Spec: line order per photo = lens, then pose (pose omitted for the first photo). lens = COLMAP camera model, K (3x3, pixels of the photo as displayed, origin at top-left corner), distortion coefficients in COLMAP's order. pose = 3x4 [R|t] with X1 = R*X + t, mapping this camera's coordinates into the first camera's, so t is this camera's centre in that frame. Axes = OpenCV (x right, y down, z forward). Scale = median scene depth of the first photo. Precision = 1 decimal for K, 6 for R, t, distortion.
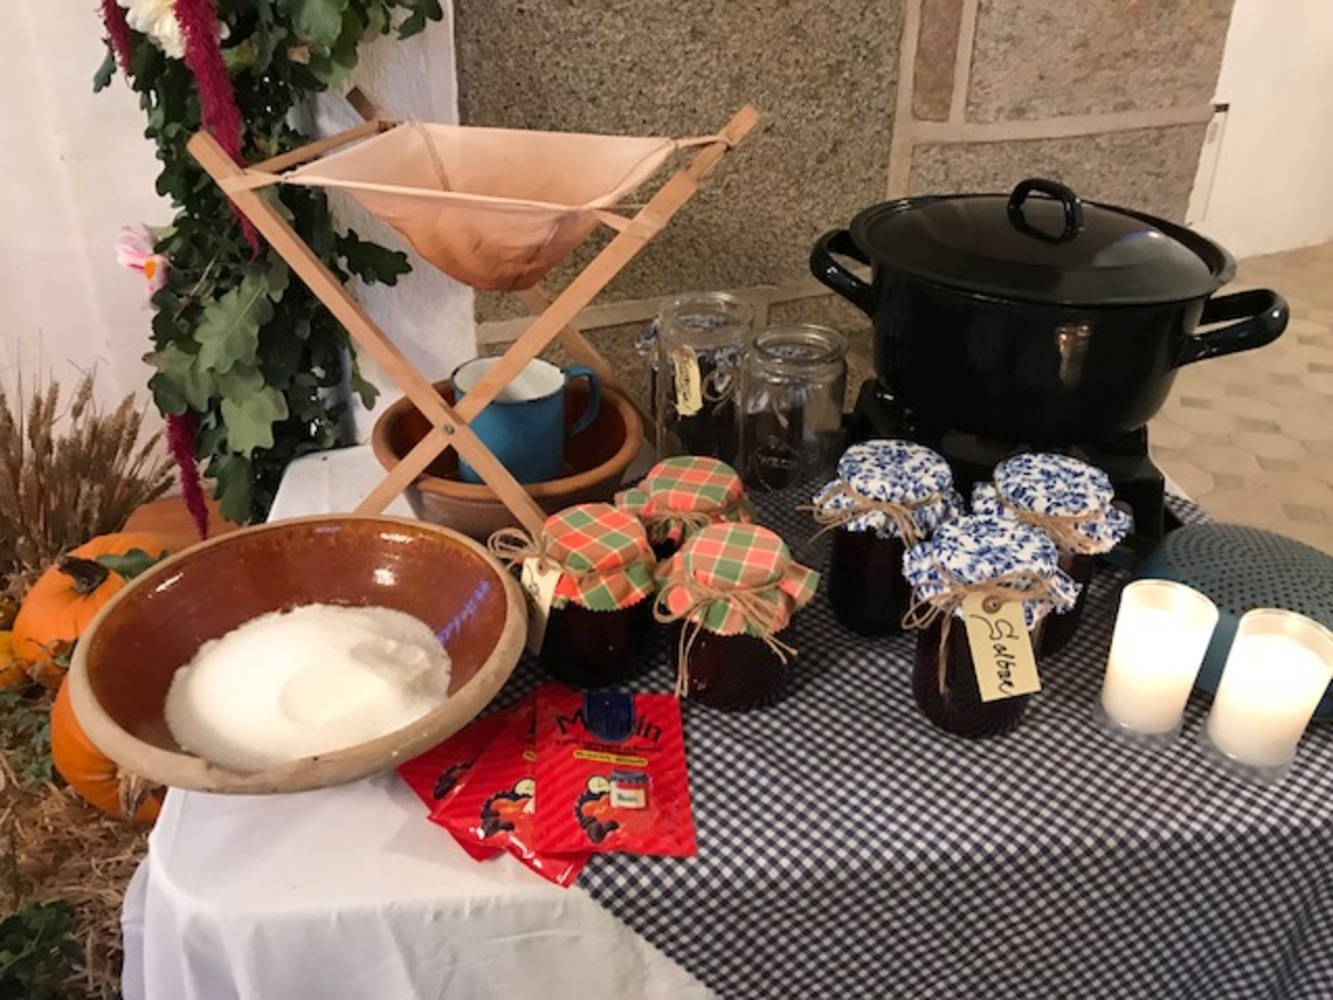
lens RADIAL K [[1066.1, 0, 666.5], [0, 1066.1, 500.0], [0, 0, 1]] dist [0.029464, -0.003346]
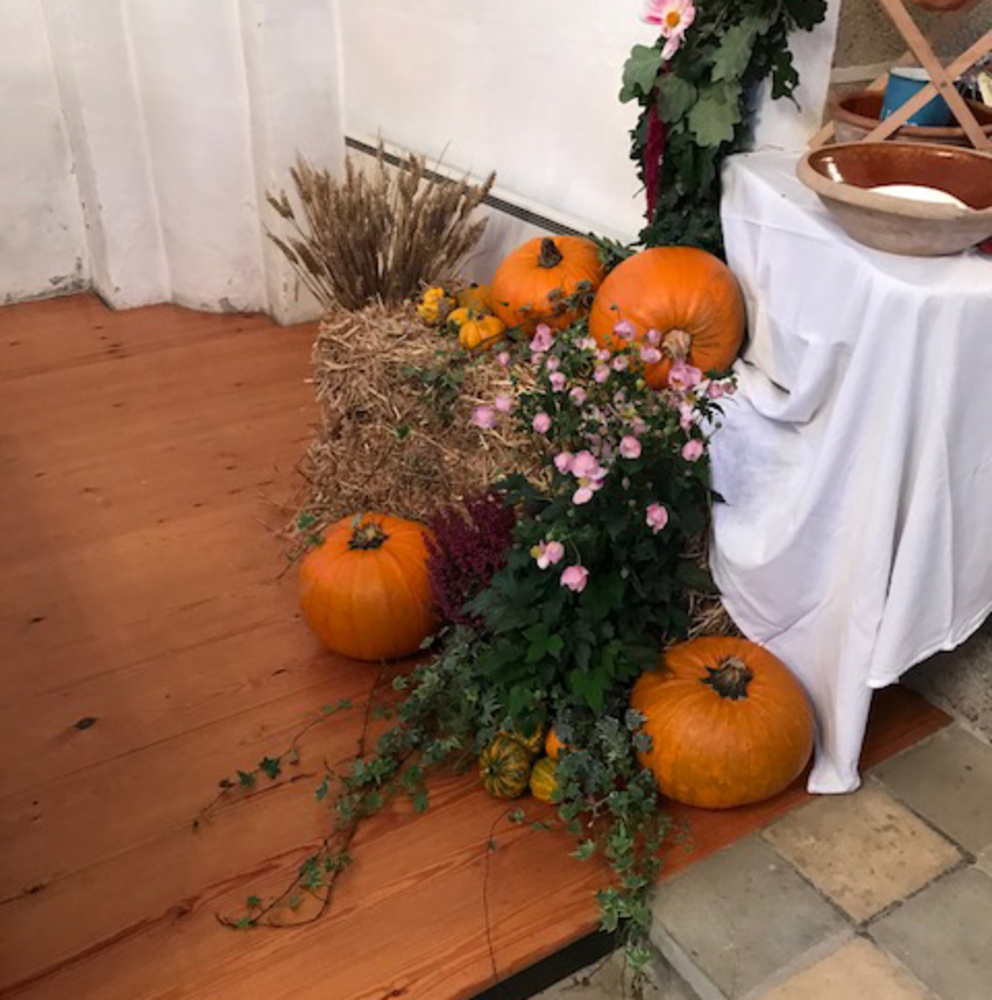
lens RADIAL K [[1065.5, 0, 496.0], [0, 1065.5, 500.0], [0, 0, 1]] dist [0.015255, -0.013843]
pose [[0.998154, -0.029109, 0.053308, -1.059856], [0.027276, 0.999022, 0.034796, 0.531408], [-0.054268, -0.033278, 0.997972, -0.690652]]
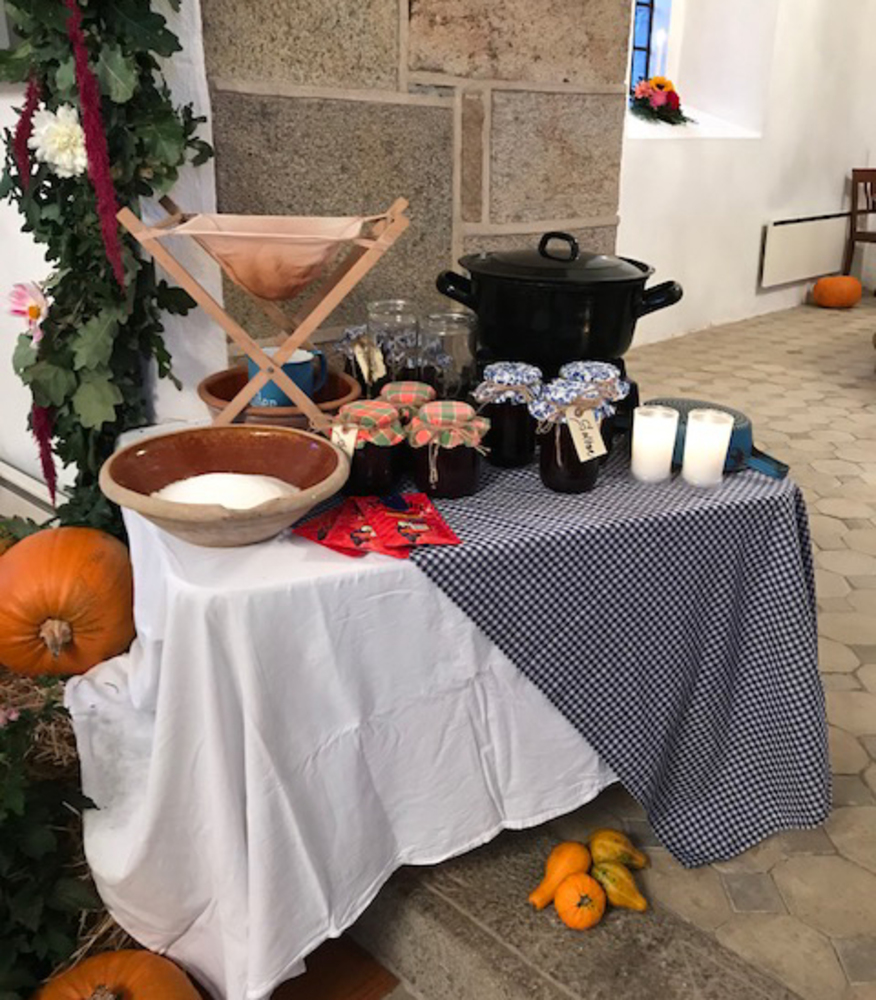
lens RADIAL K [[939.5, 0, 438.4], [0, 939.5, 490.1], [0, 0, 1]] dist [0.100813, -0.195109]
pose [[0.957729, -0.102717, 0.268710, -0.395530], [0.138196, 0.983518, -0.116596, 0.363376], [-0.252305, 0.148802, 0.956138, -0.554898]]
